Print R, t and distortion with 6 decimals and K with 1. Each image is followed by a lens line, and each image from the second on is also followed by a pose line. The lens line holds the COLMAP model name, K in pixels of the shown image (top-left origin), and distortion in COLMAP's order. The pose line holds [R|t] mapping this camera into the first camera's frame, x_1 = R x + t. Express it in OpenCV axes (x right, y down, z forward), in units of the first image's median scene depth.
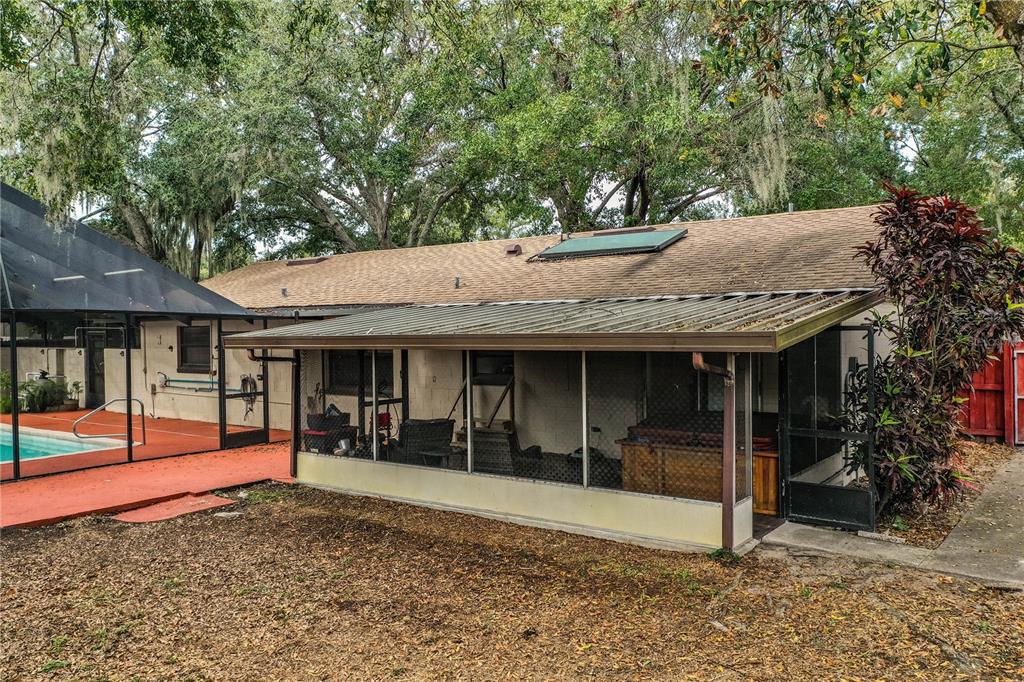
lens RADIAL K [[803.8, 0, 518.2], [0, 803.8, 339.3], [0, 0, 1]] dist [-0.001883, -0.000783]
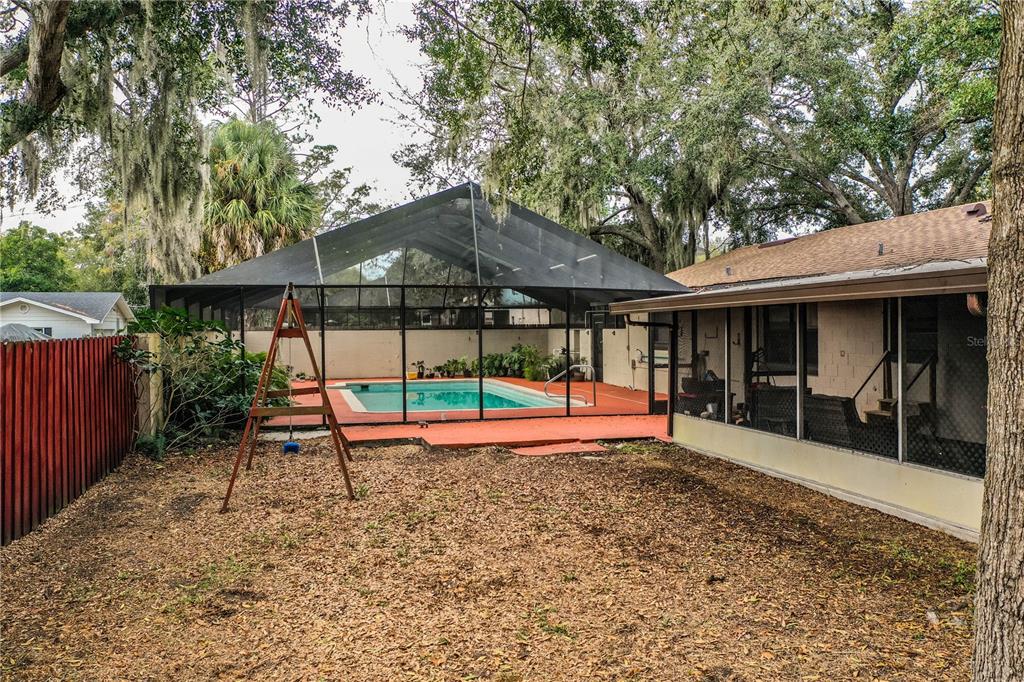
lens RADIAL K [[803.8, 0, 518.2], [0, 803.8, 339.3], [0, 0, 1]] dist [-0.001883, -0.000783]
pose [[0.775367, 0.014881, -0.631336, 0.250915], [-0.013291, 0.999885, 0.007245, 0.041262], [0.631372, 0.002774, 0.775476, 0.054219]]
